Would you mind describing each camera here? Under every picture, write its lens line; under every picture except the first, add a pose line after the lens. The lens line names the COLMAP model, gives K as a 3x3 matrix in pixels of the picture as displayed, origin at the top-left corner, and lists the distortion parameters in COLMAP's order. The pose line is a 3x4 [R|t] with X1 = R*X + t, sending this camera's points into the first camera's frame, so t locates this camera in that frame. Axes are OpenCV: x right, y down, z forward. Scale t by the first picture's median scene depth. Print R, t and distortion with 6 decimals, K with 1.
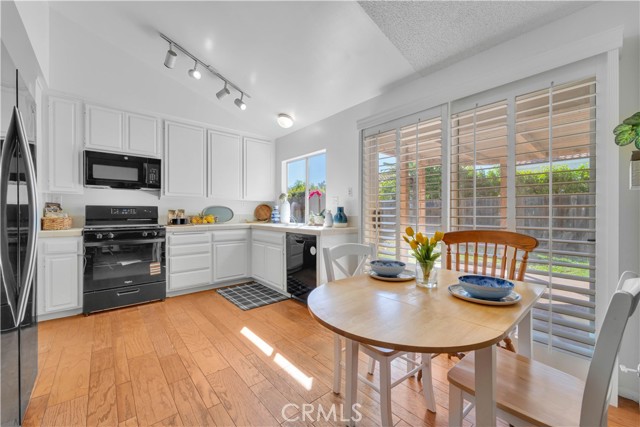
lens RADIAL K [[256.8, 0, 322.2], [0, 256.8, 210.3], [0, 0, 1]] dist [0.001423, -0.000603]
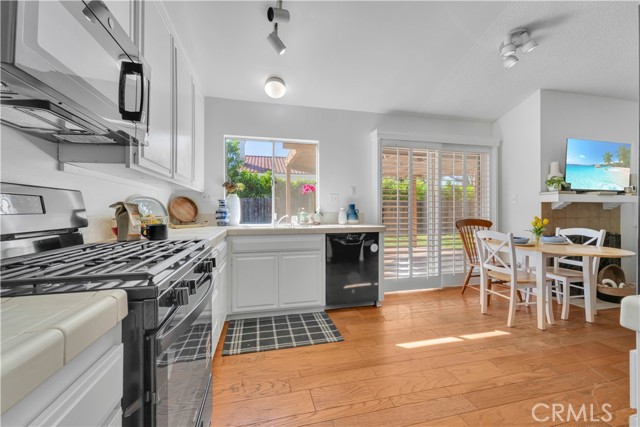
lens RADIAL K [[256.8, 0, 321.2], [0, 256.8, 212.0], [0, 0, 1]] dist [0.001423, -0.000603]
pose [[0.453549, -0.006465, 0.891208, -0.922125], [-0.005461, 0.999935, 0.010033, 0.008524], [-0.891215, -0.009417, 0.453484, 0.667170]]
